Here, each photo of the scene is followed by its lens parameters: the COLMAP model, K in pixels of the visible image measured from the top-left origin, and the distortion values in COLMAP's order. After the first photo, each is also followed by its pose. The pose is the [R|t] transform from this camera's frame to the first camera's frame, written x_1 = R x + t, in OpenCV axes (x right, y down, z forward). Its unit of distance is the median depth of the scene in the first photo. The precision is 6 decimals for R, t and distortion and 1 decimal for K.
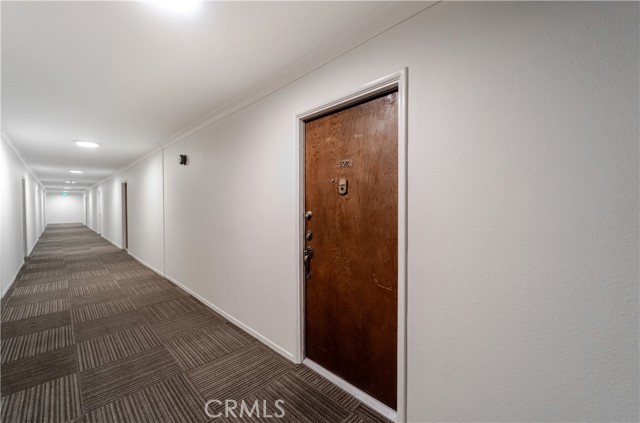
lens RADIAL K [[258.1, 0, 317.8], [0, 258.1, 213.9], [0, 0, 1]] dist [-0.002690, -0.000185]
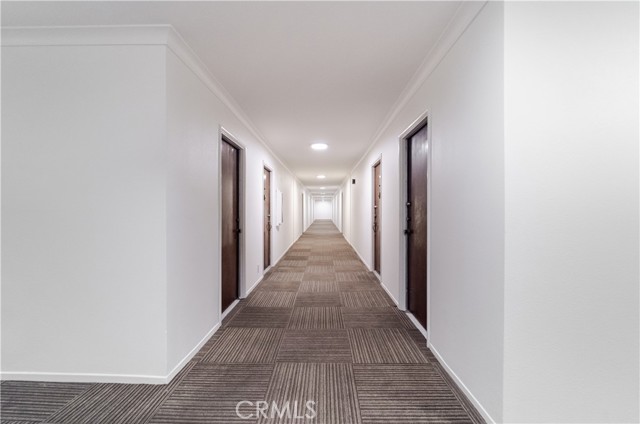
lens RADIAL K [[258.1, 0, 320.1], [0, 258.1, 211.1], [0, 0, 1]] dist [-0.002690, -0.000185]
pose [[0.693754, 0.000771, -0.720212, 0.333006], [-0.013950, 0.999826, -0.012367, 0.019064], [0.720077, 0.018627, 0.693644, -0.247863]]
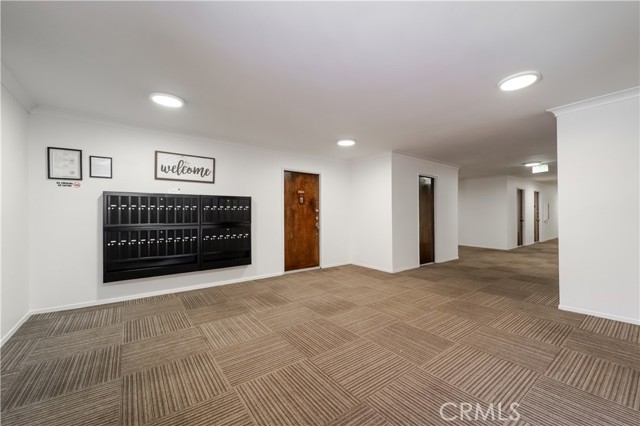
lens RADIAL K [[258.1, 0, 320.3], [0, 258.1, 213.5], [0, 0, 1]] dist [-0.002690, -0.000185]
pose [[-0.136647, 0.001345, -0.990619, 1.230109], [-0.021103, 0.999768, 0.004268, 0.027908], [0.990395, 0.021489, -0.136587, -0.808788]]
